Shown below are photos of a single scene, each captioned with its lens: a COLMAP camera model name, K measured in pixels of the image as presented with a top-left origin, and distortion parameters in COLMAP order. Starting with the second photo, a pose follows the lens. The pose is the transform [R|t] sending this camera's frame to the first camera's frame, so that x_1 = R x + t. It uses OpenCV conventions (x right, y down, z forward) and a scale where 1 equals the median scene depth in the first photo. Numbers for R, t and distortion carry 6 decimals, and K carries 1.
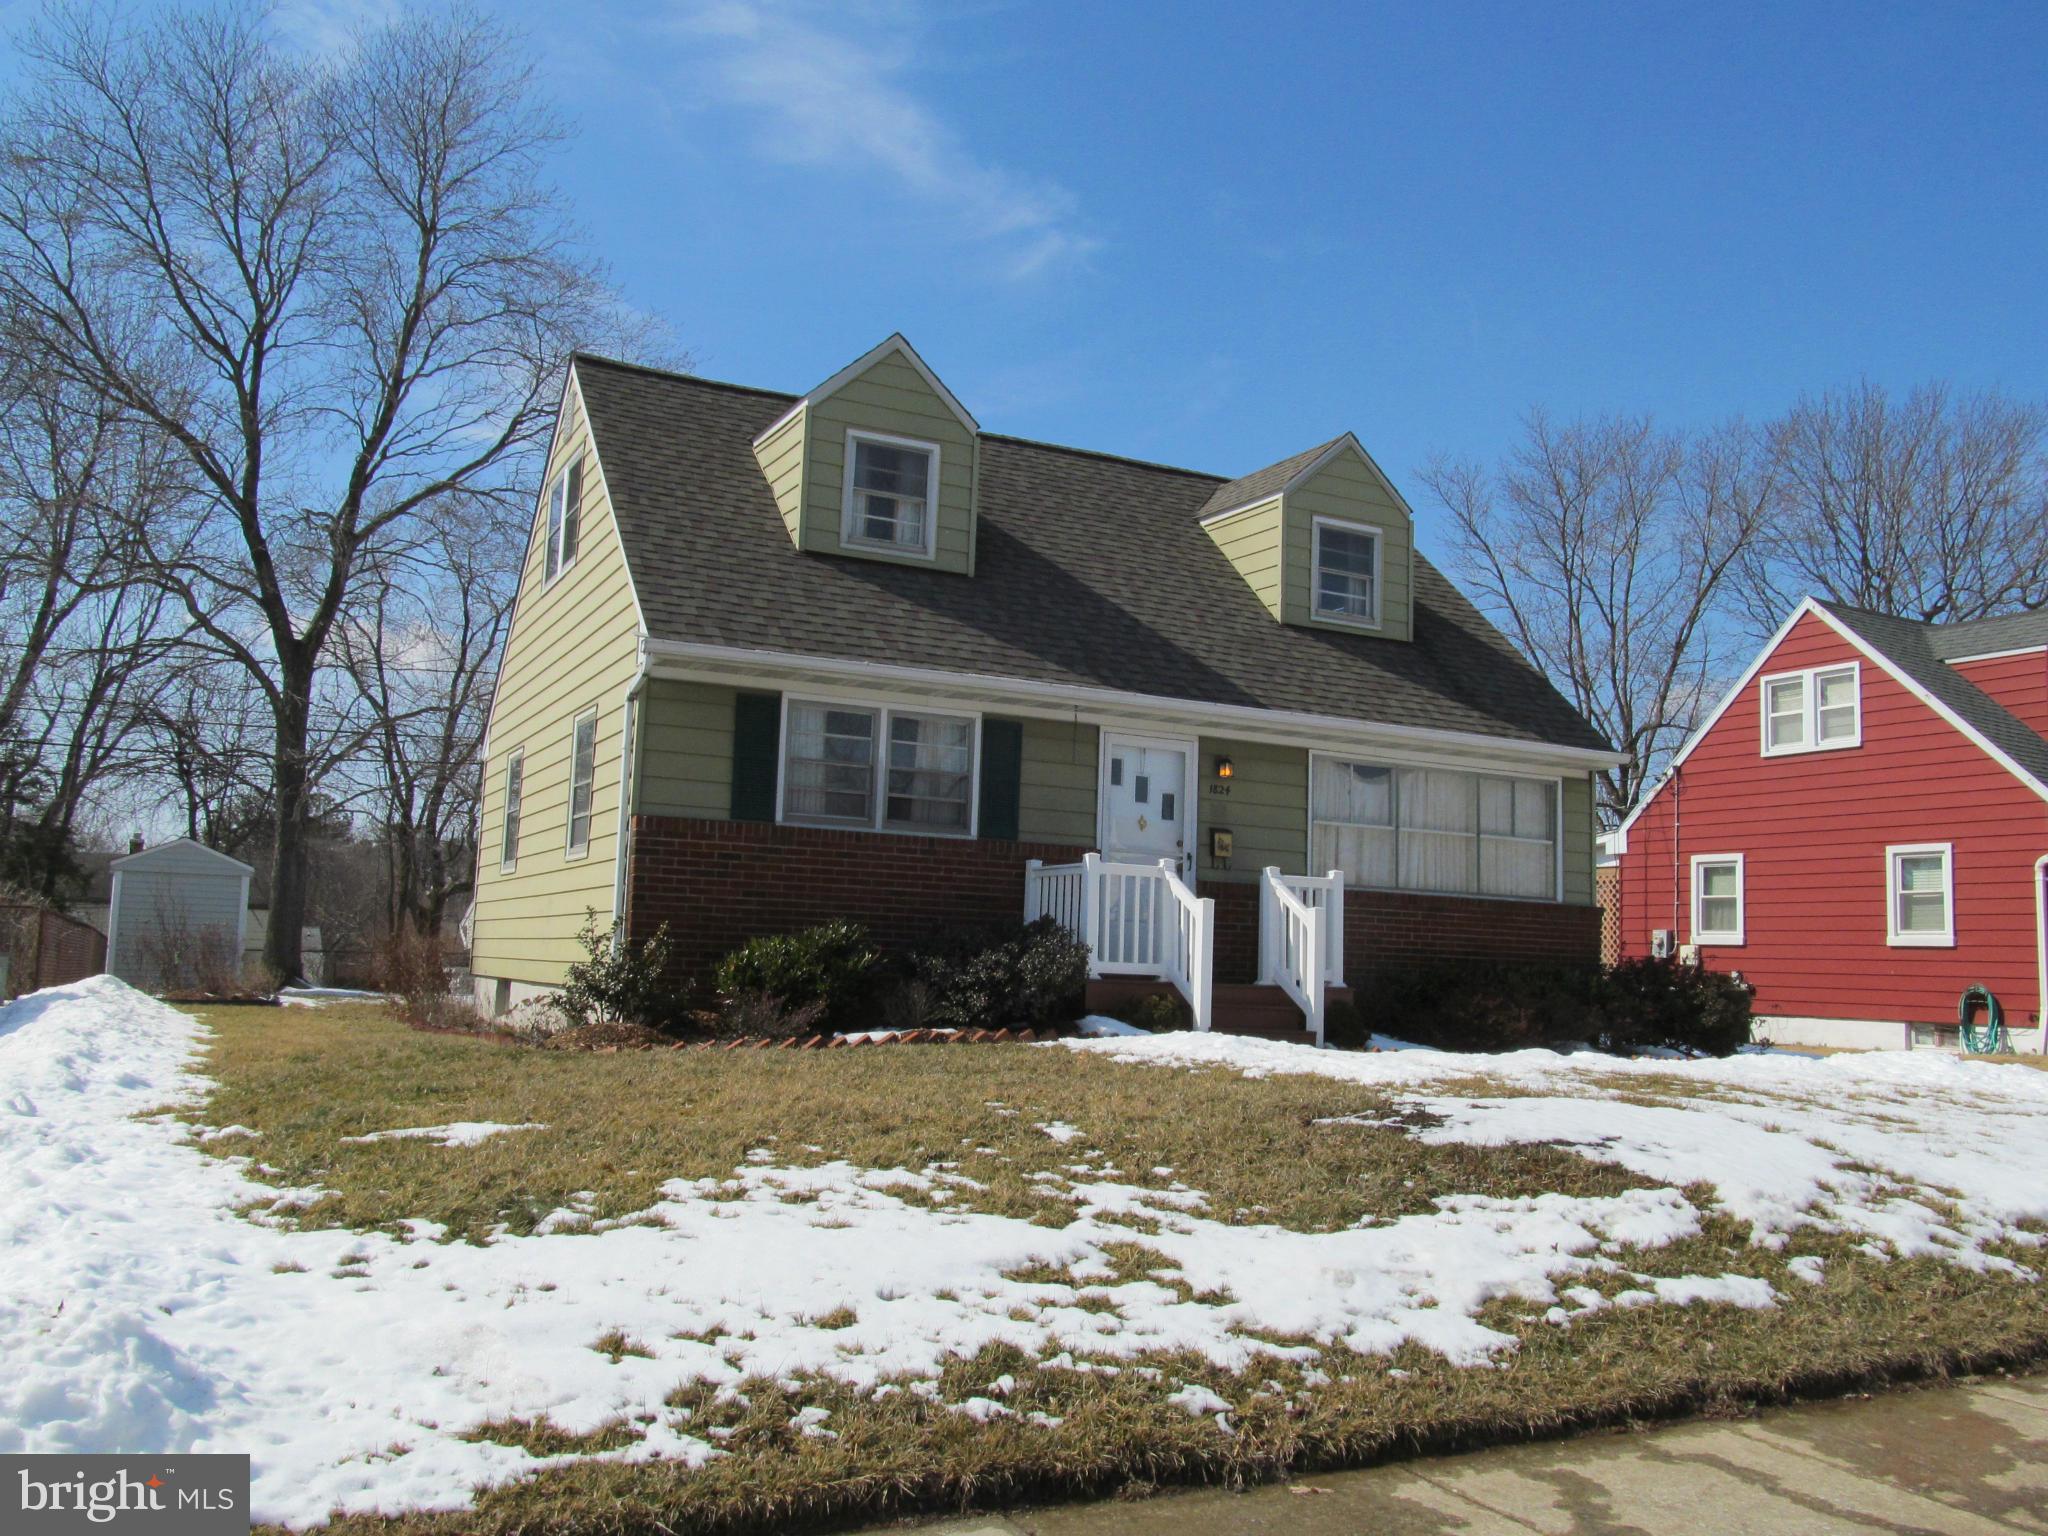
lens RADIAL K [[1710.3, 0, 1024.0], [0, 1710.3, 768.0], [0, 0, 1]] dist [-0.066988, 0.037217]
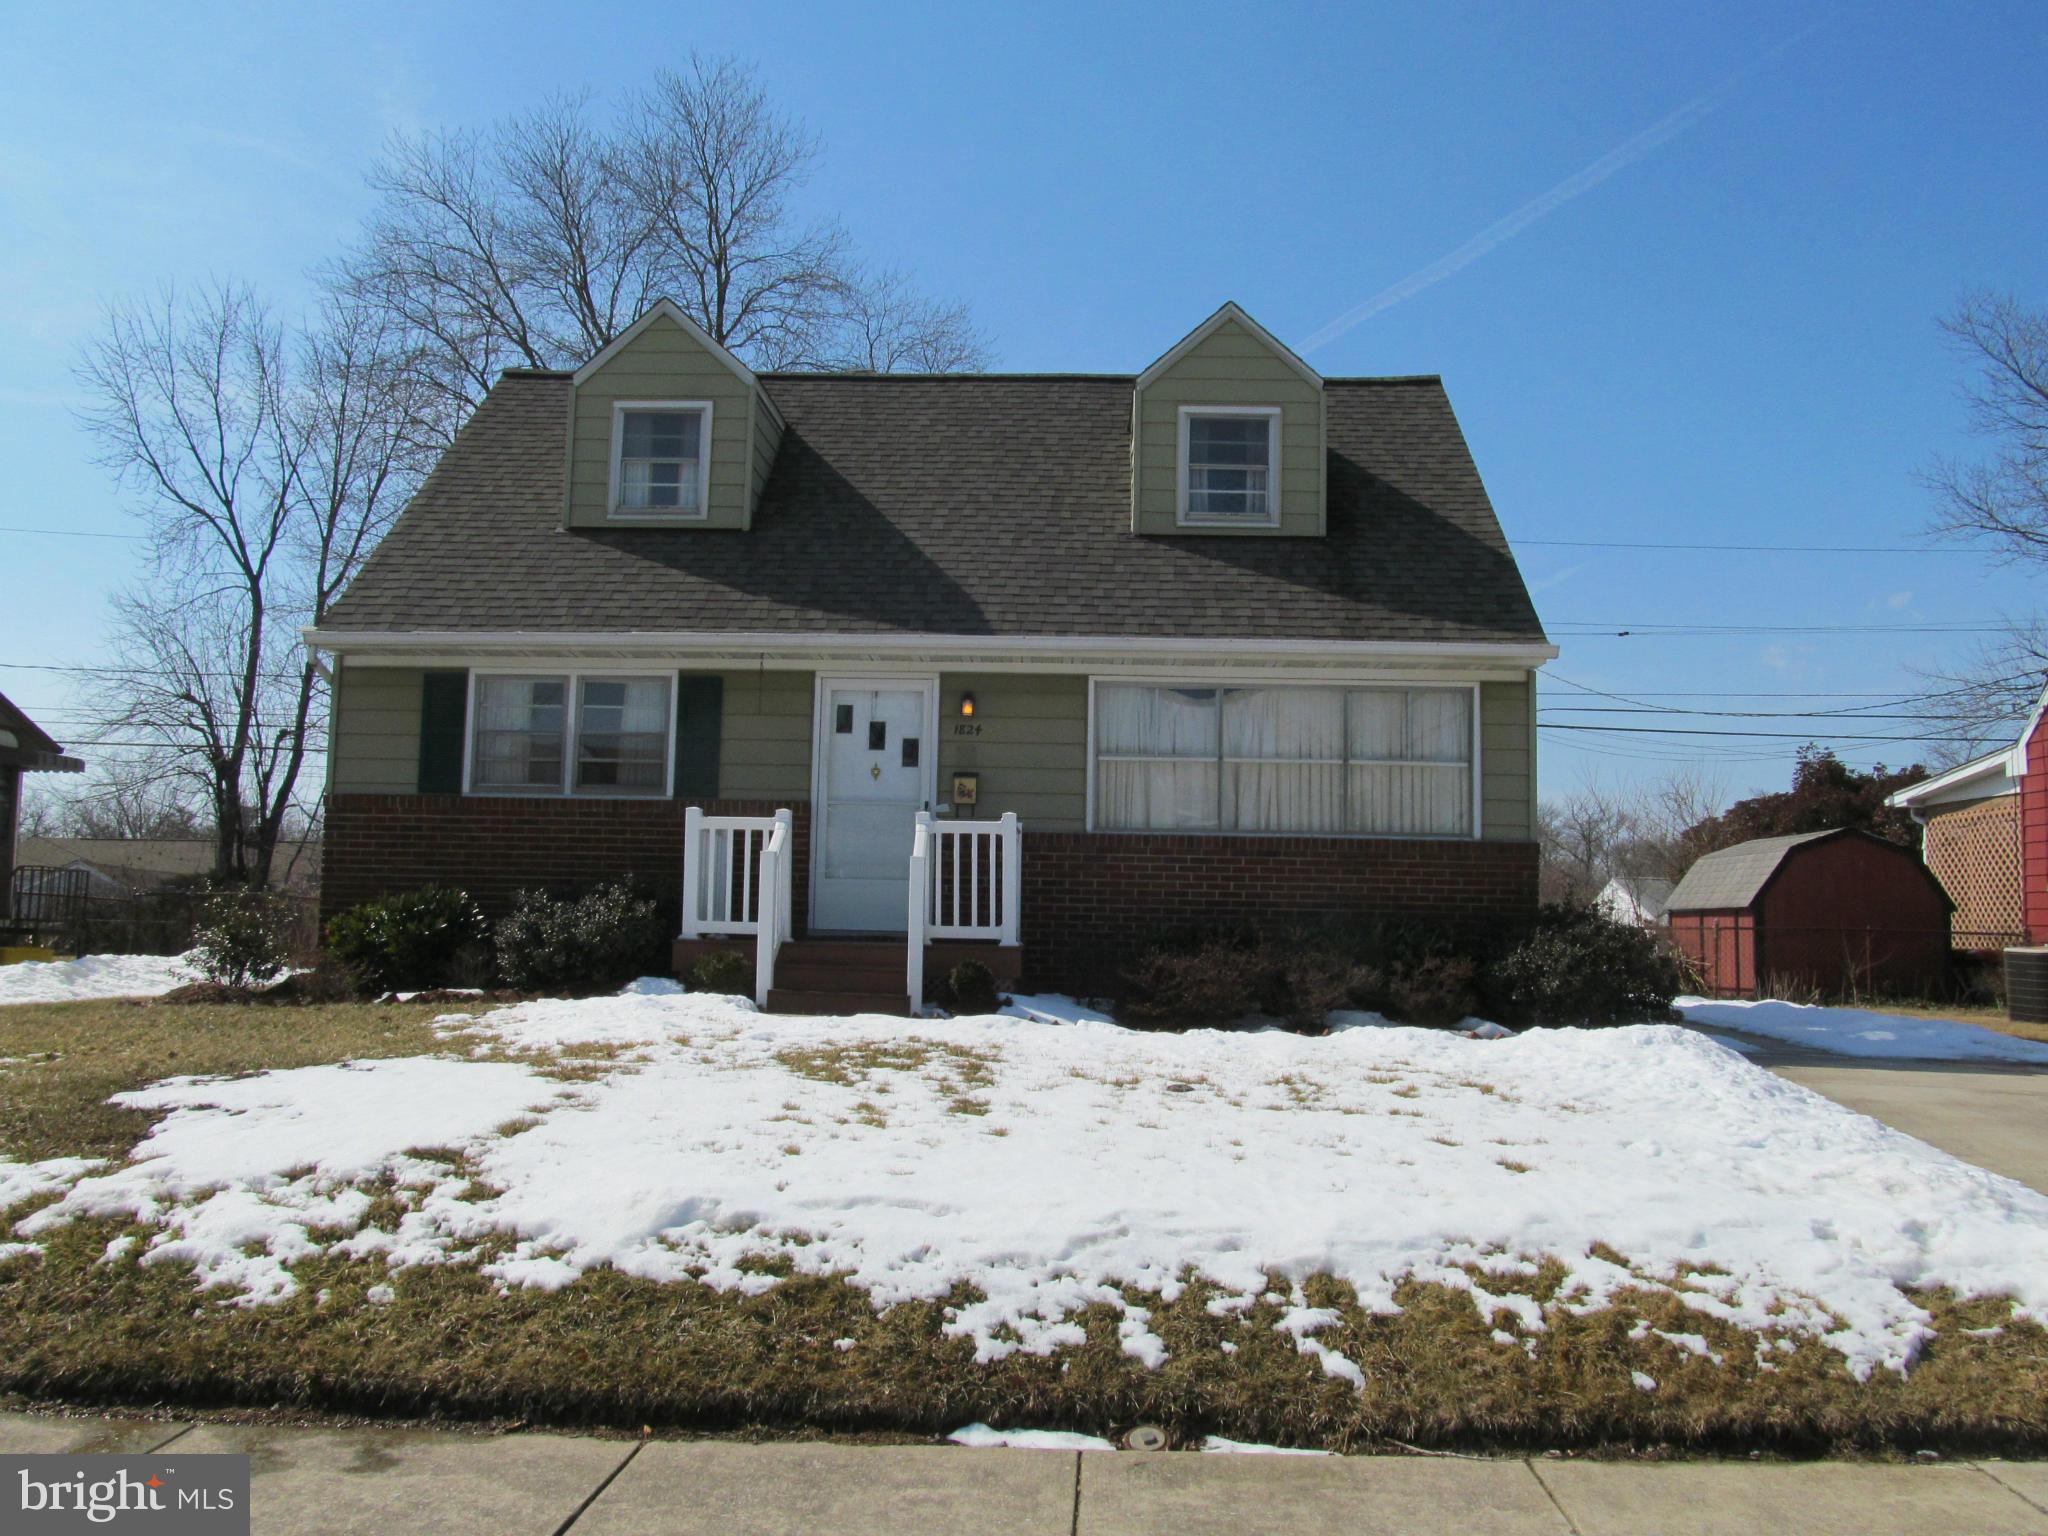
lens RADIAL K [[1608.5, 0, 1060.9], [0, 1608.5, 801.9], [0, 0, 1]] dist [-0.063435, 0.001520]
pose [[0.879161, -0.058767, -0.472888, 0.570008], [0.068395, 0.997653, 0.003174, 0.052698], [0.471592, -0.035134, 0.881117, 0.284034]]
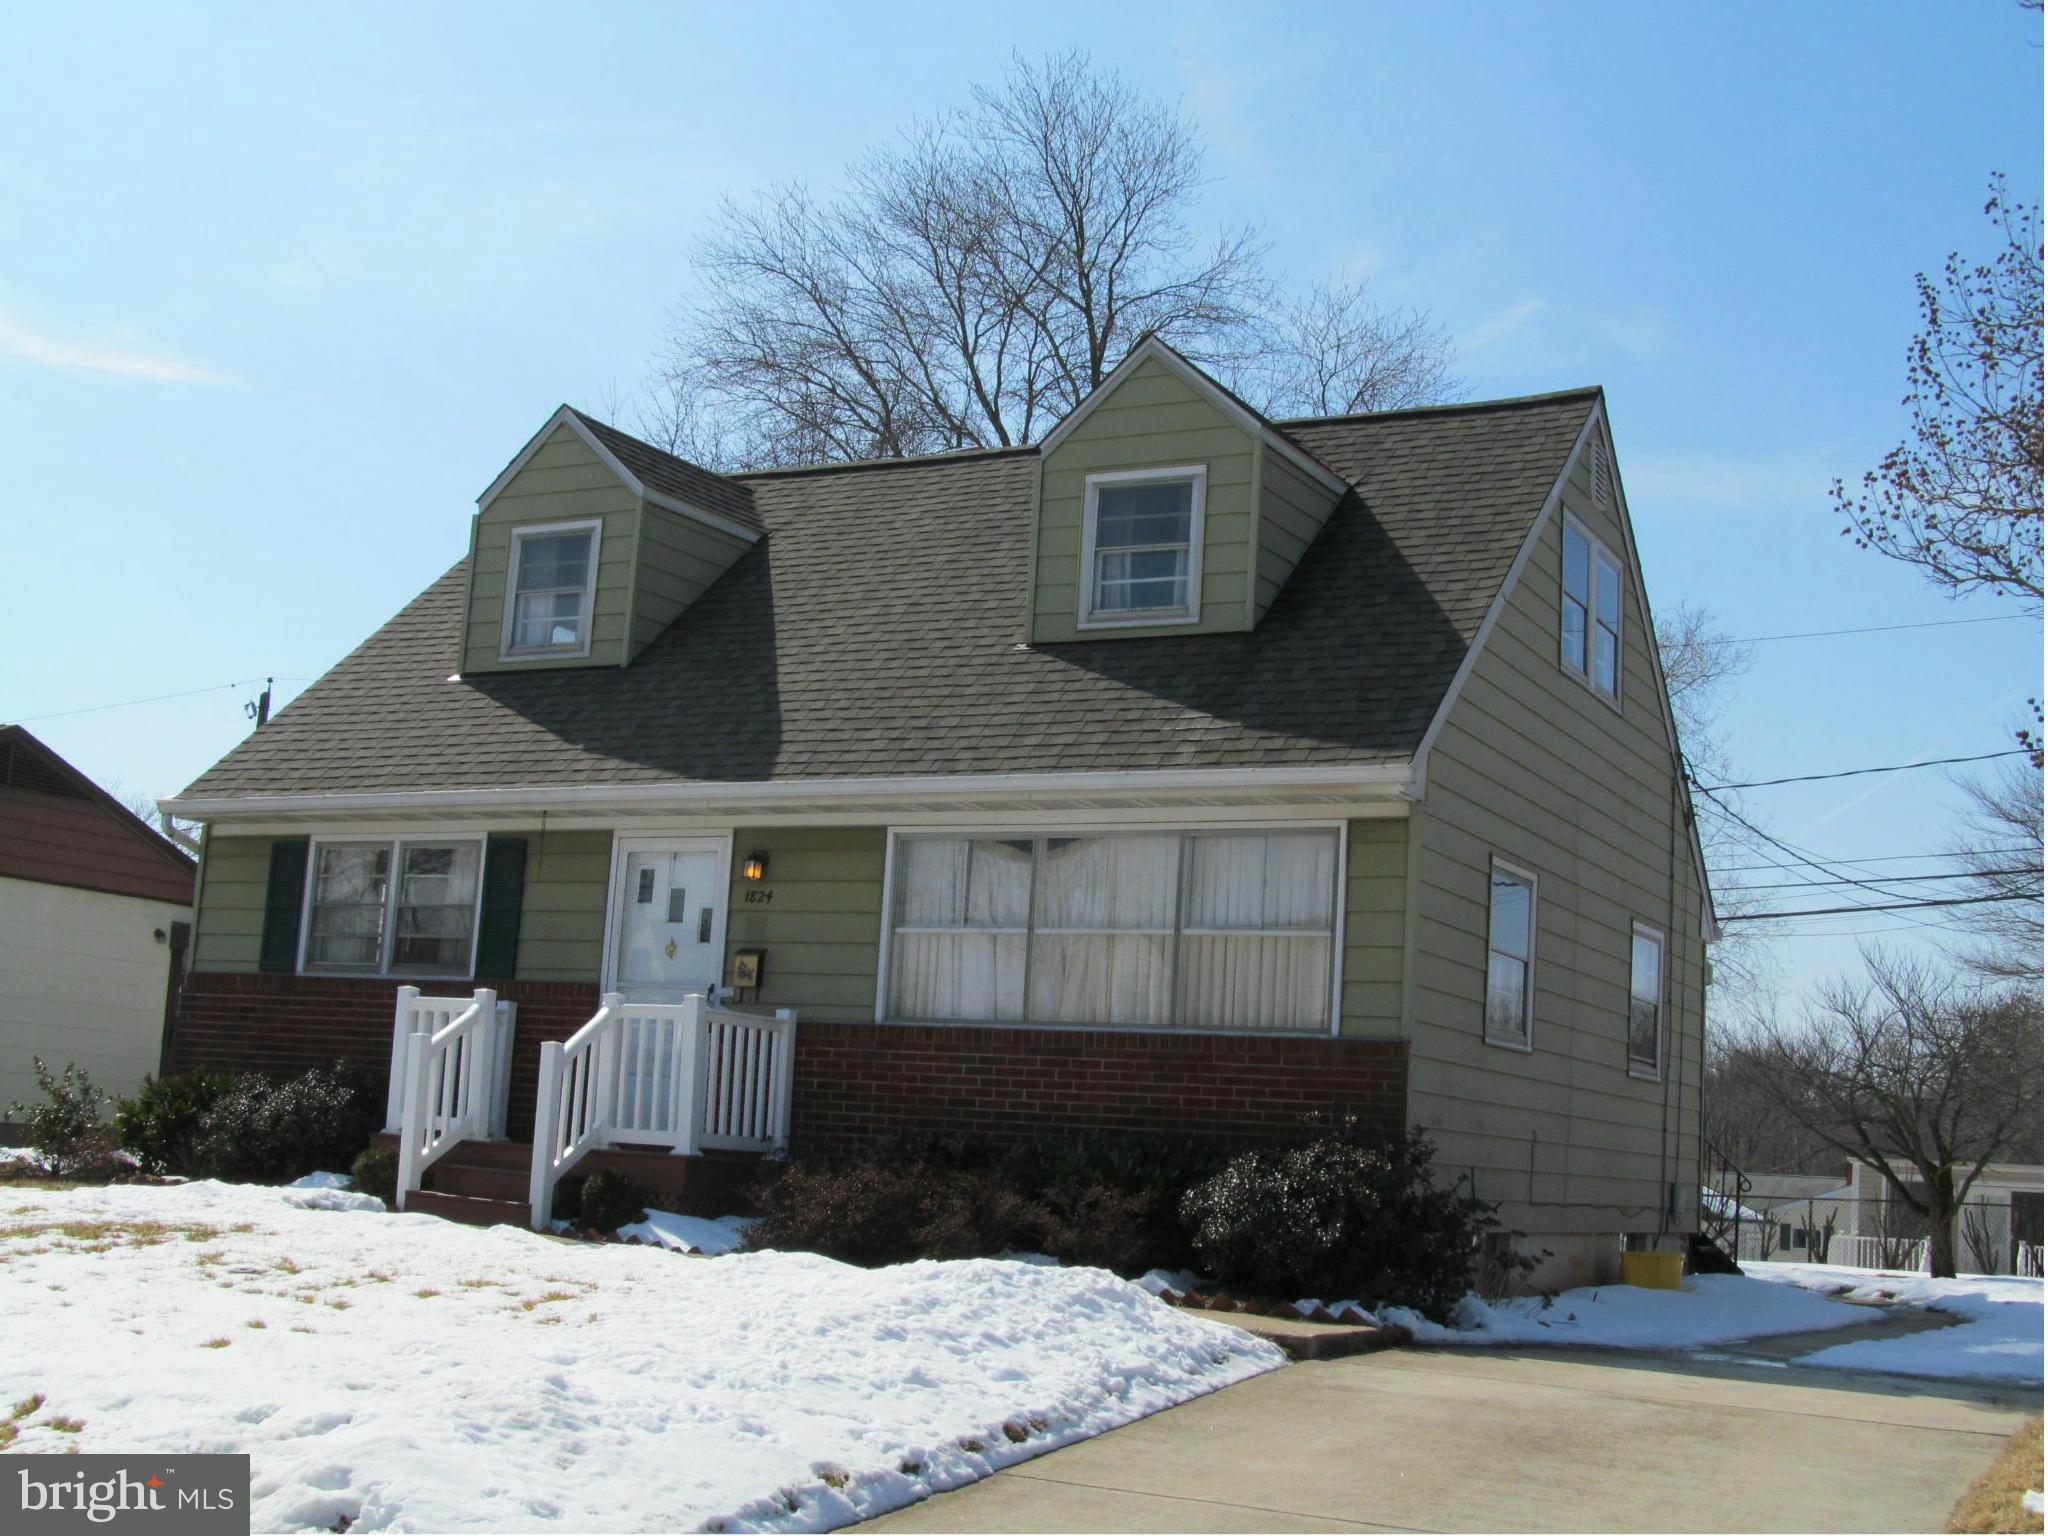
lens RADIAL K [[2350.4, 0, 1026.9], [0, 2350.4, 802.5], [0, 0, 1]] dist [-0.081205, -0.006348]
pose [[0.579760, -0.125413, -0.805077, 1.031336], [0.055295, 0.991861, -0.114690, 0.097916], [0.812908, 0.021976, 0.581977, 0.515667]]
